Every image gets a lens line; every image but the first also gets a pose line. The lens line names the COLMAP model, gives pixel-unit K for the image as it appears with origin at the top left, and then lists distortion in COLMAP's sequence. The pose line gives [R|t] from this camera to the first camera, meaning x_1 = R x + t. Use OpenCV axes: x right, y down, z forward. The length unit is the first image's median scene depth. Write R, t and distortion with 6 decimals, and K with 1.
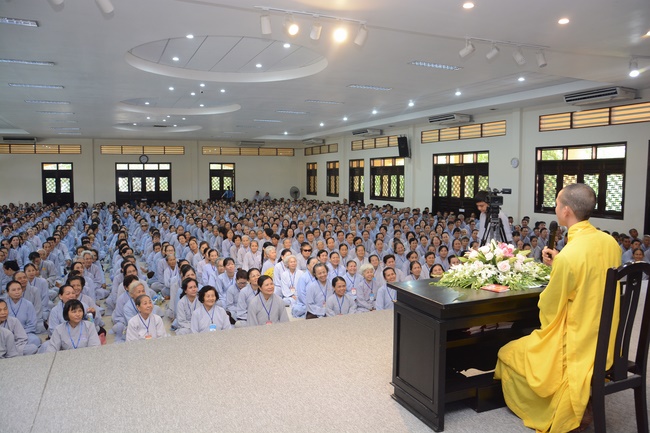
lens RADIAL K [[505.3, 0, 325.1], [0, 505.3, 218.6], [0, 0, 1]] dist [-0.132762, 0.075924]
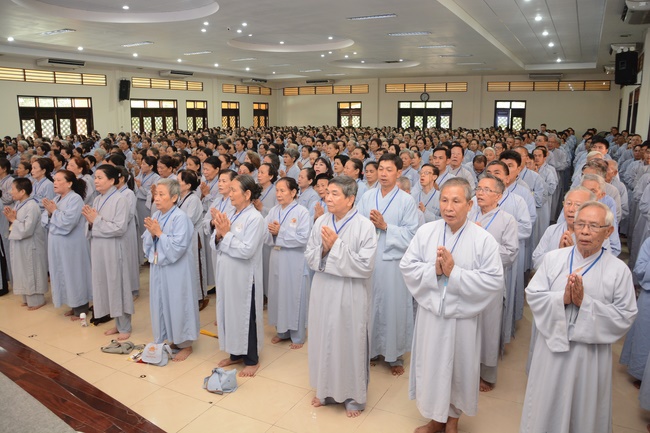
lens RADIAL K [[505.3, 0, 323.8], [0, 505.3, 215.1], [0, 0, 1]] dist [-0.132762, 0.075924]
pose [[0.633652, 0.145272, -0.759856, 0.284238], [-0.059138, 0.988432, 0.139656, -0.016269], [0.771355, -0.043557, 0.634913, 0.216820]]
